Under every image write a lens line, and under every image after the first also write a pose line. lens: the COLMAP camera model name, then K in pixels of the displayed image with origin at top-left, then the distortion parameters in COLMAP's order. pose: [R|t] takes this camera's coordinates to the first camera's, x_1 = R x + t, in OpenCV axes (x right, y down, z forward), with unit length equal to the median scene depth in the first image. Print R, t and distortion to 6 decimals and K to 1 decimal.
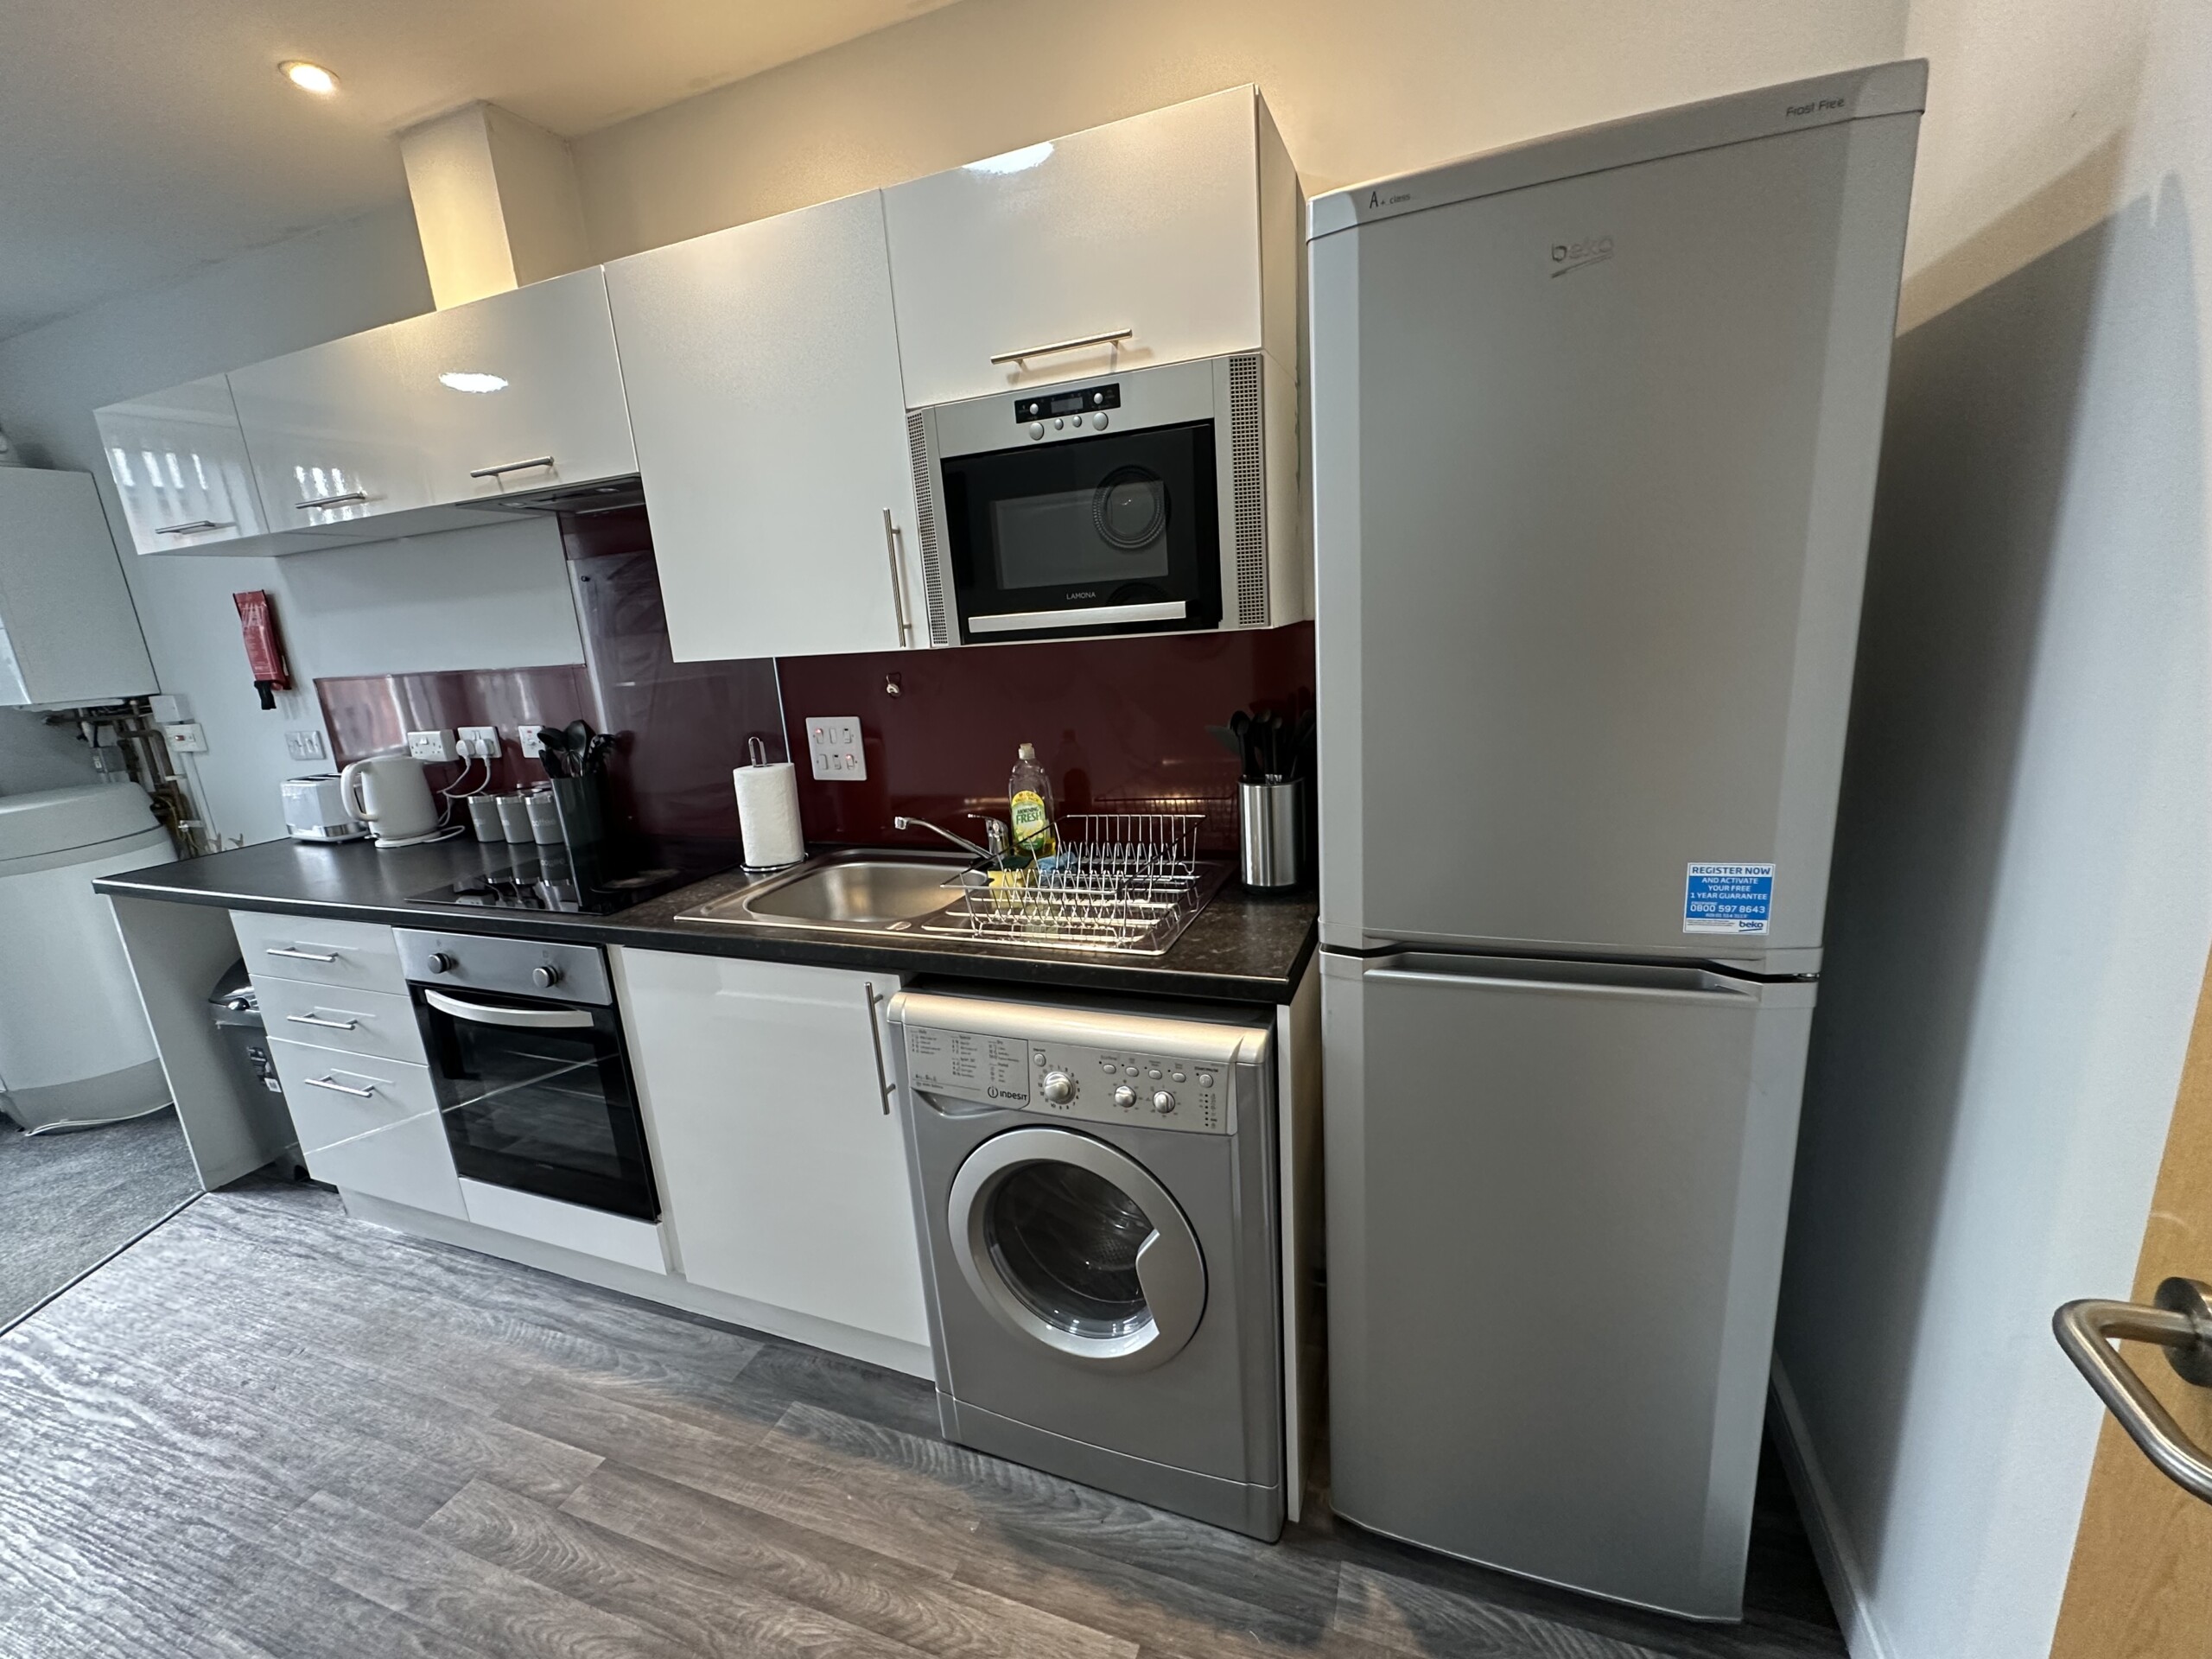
lens RADIAL K [[884.4, 0, 1106.0], [0, 884.4, 829.5], [0, 0, 1]] dist [0.002368, 0.000249]
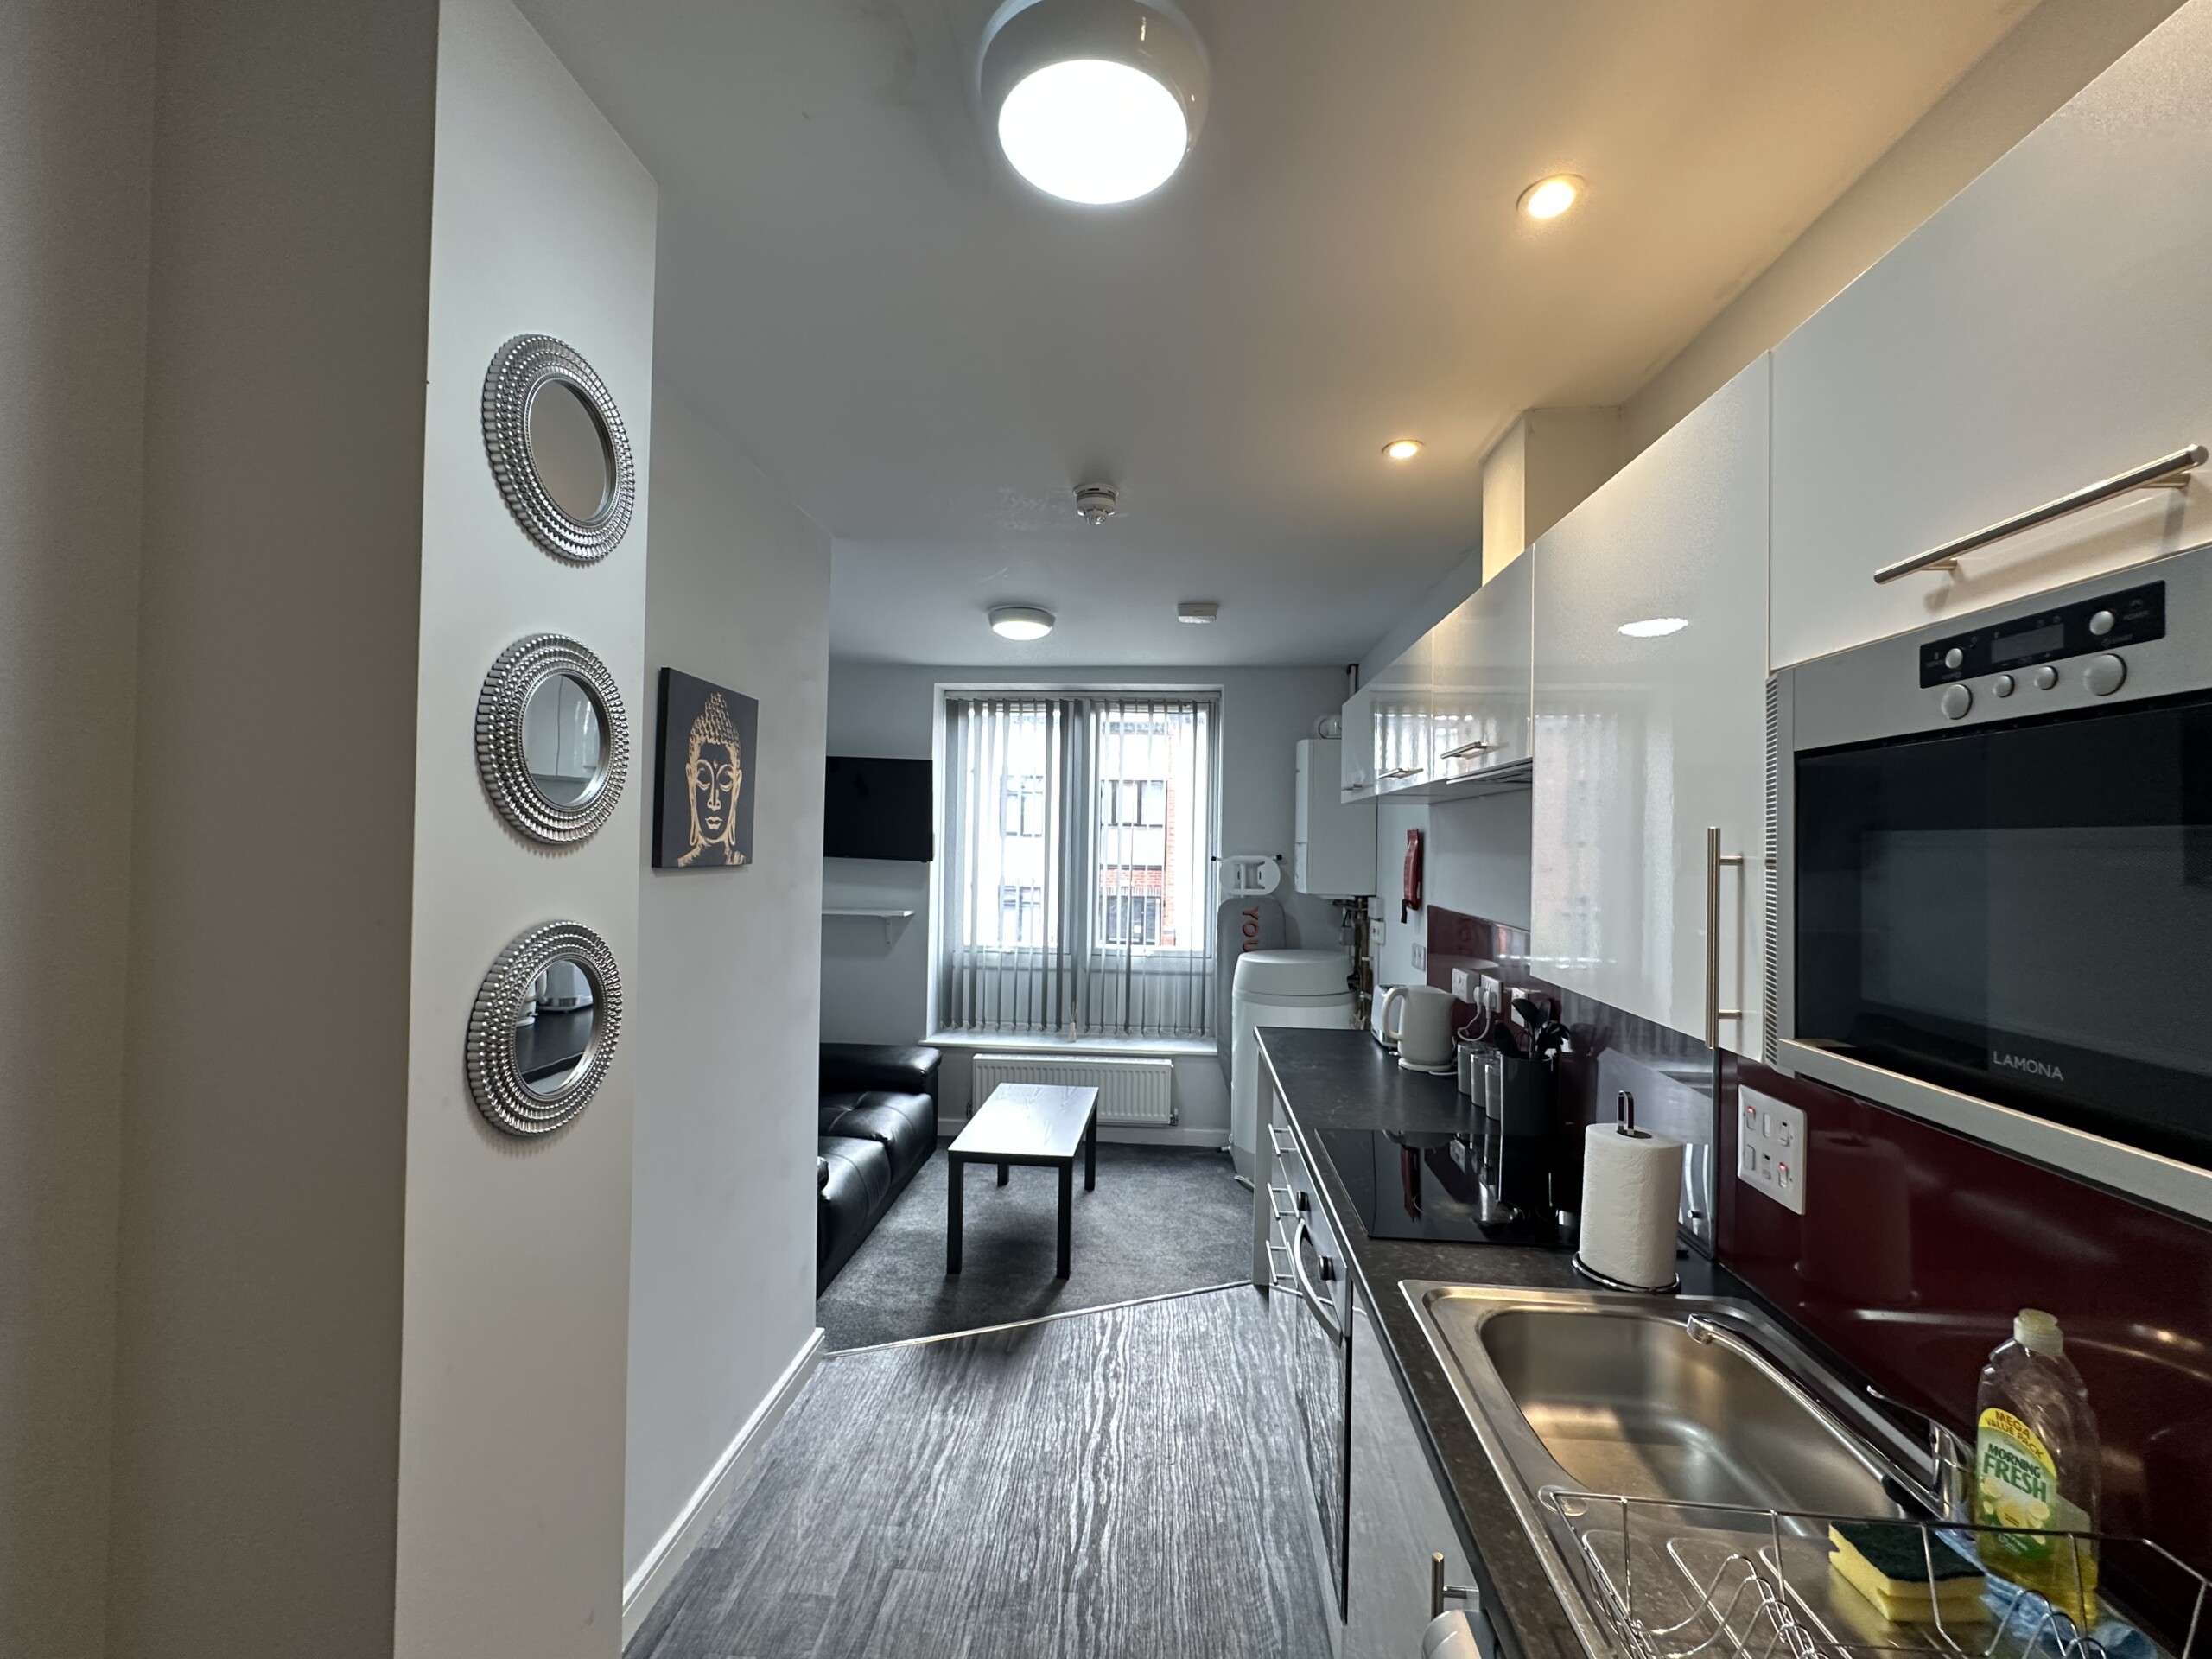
lens RADIAL K [[915.6, 0, 1106.0], [0, 915.6, 829.5], [0, 0, 1]] dist [-0.014471, -0.000045]
pose [[0.265651, 0.062023, -0.962072, 0.244663], [-0.259480, 0.965703, -0.009392, -0.244737], [0.928493, 0.252134, 0.272634, 0.435939]]
